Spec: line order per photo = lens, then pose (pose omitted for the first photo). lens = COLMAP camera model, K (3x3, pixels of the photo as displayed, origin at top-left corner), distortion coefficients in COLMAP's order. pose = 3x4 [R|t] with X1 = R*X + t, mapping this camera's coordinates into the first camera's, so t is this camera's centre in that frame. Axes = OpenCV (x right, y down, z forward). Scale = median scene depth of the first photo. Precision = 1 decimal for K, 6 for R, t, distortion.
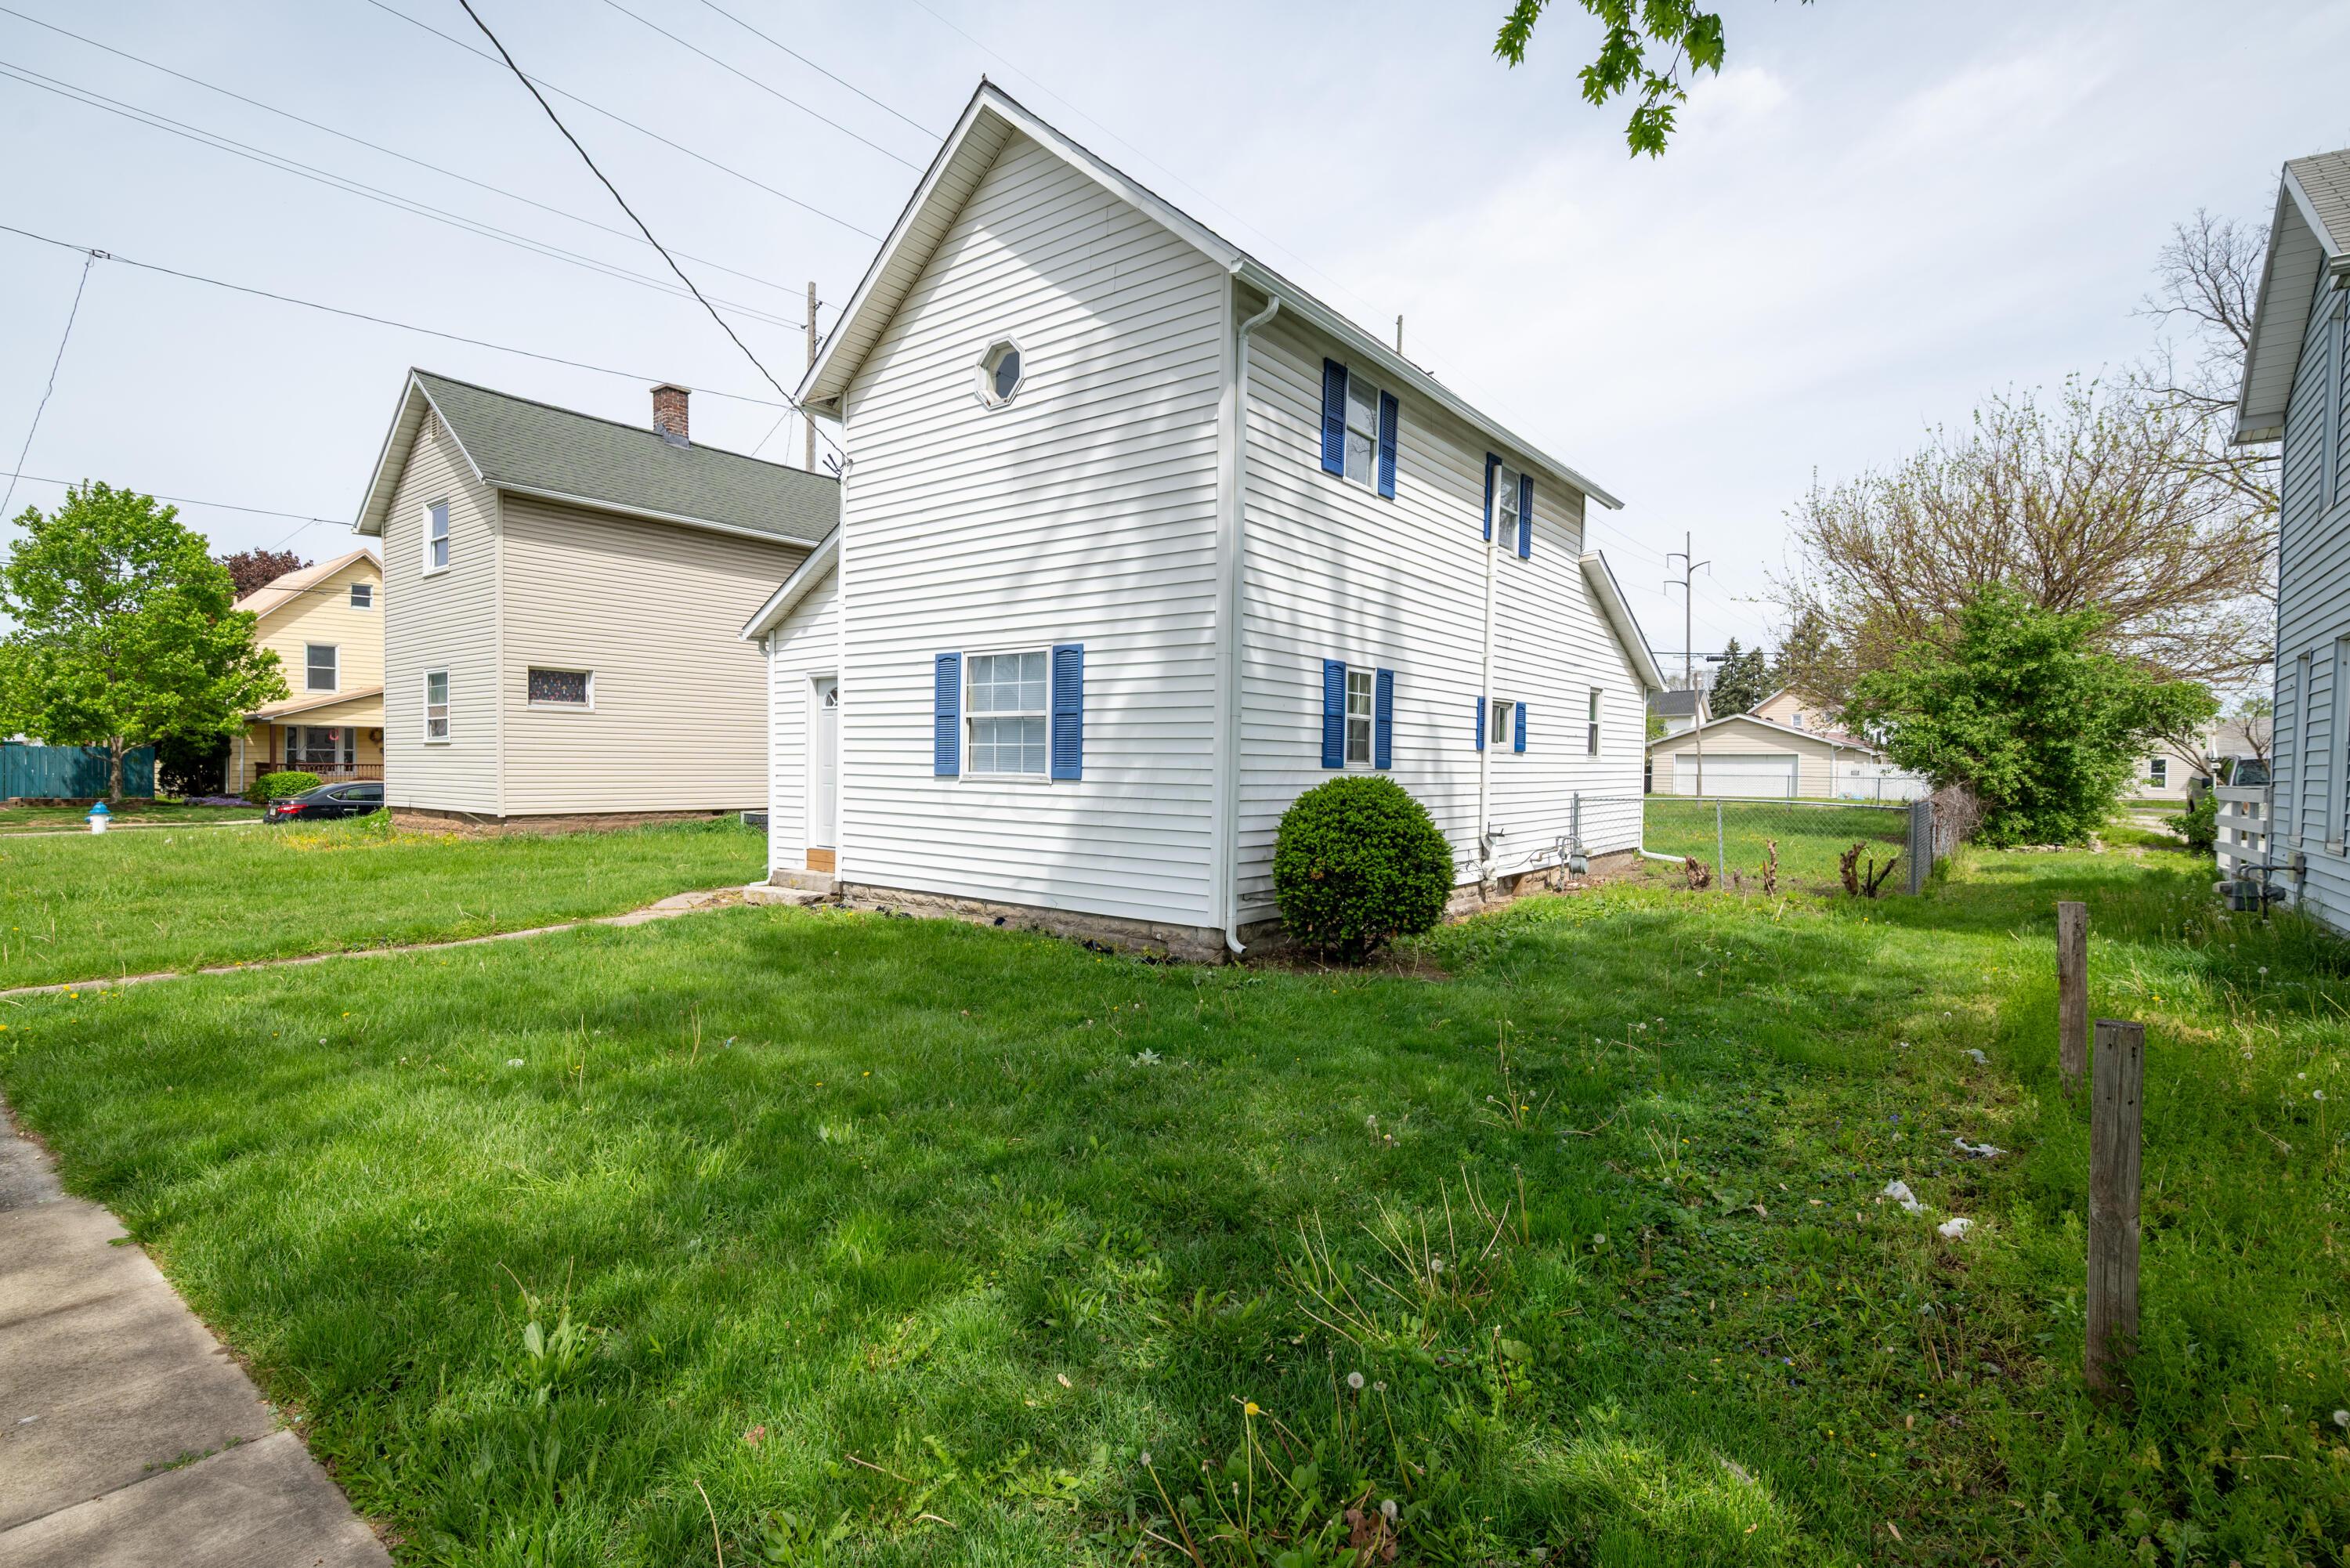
lens RADIAL K [[1093.3, 0, 1168.9], [0, 1093.3, 779.4], [0, 0, 1]] dist [-0.002160, -0.000011]
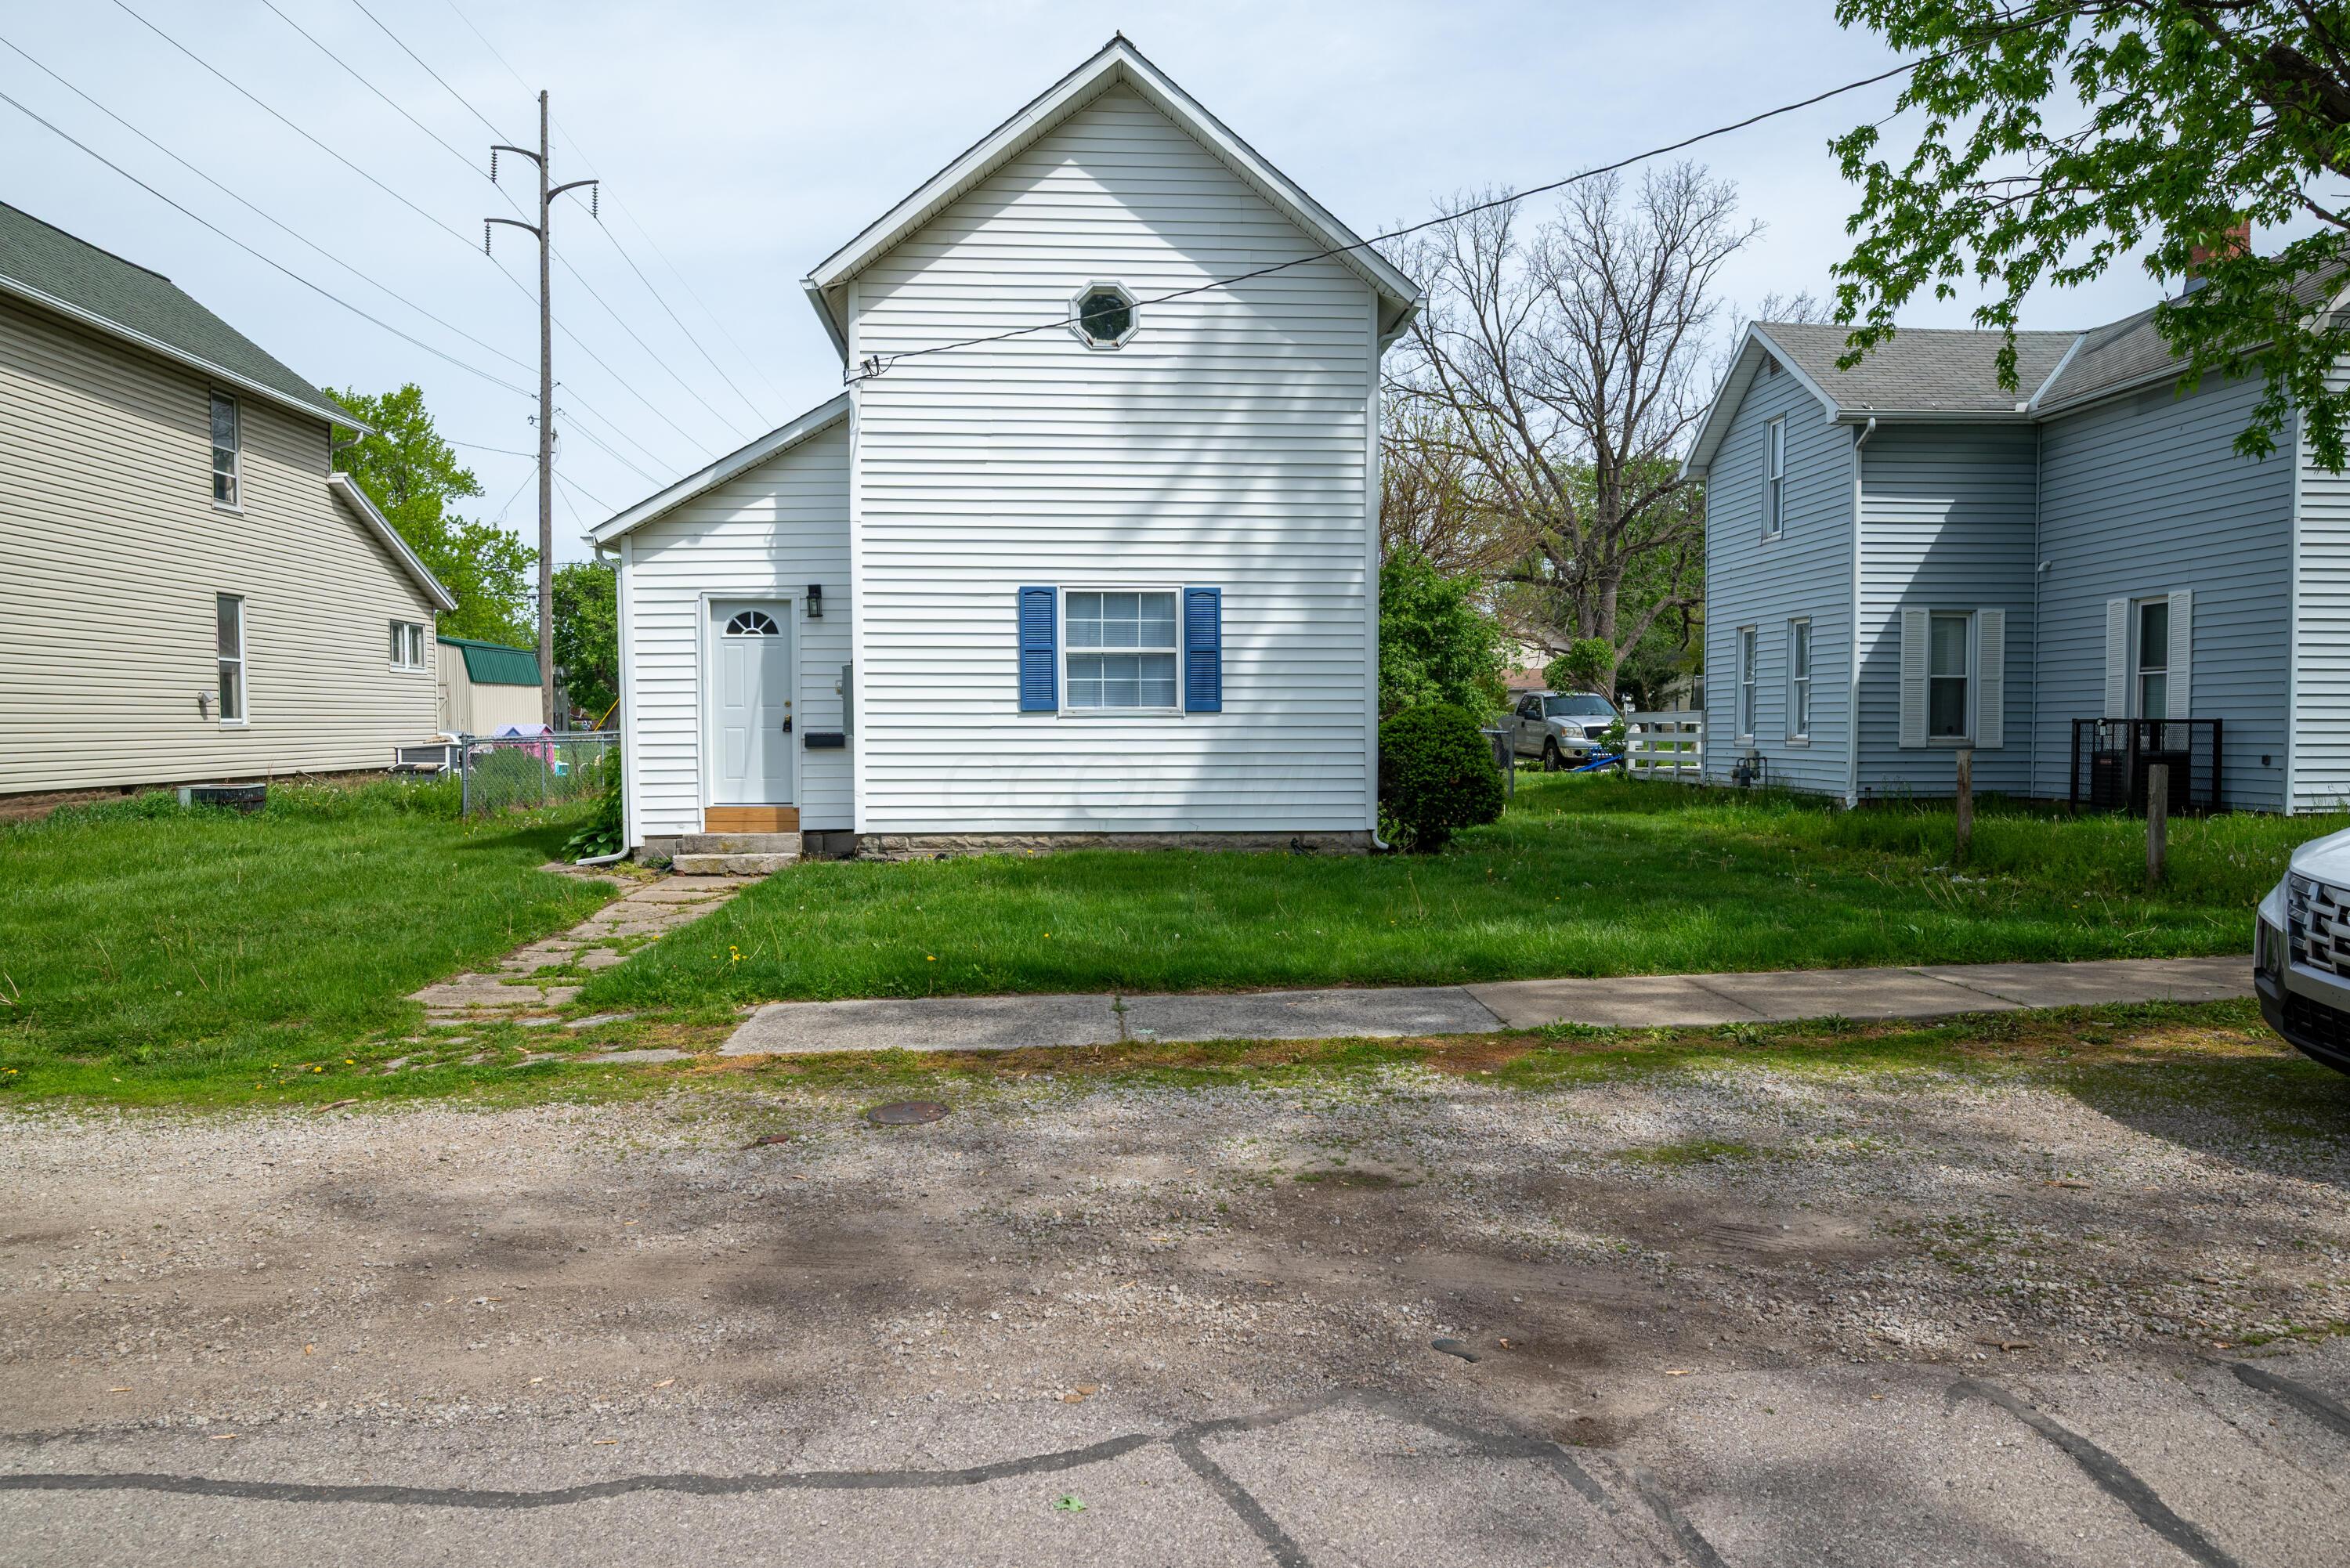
lens RADIAL K [[1526.7, 0, 1175.1], [0, 1526.7, 773.6], [0, 0, 1]] dist [0.003957, 0.000008]
pose [[0.749608, -0.036391, 0.660880, -1.083614], [0.021913, 0.999305, 0.030171, 0.014338], [-0.661519, -0.008135, 0.749884, -0.120088]]
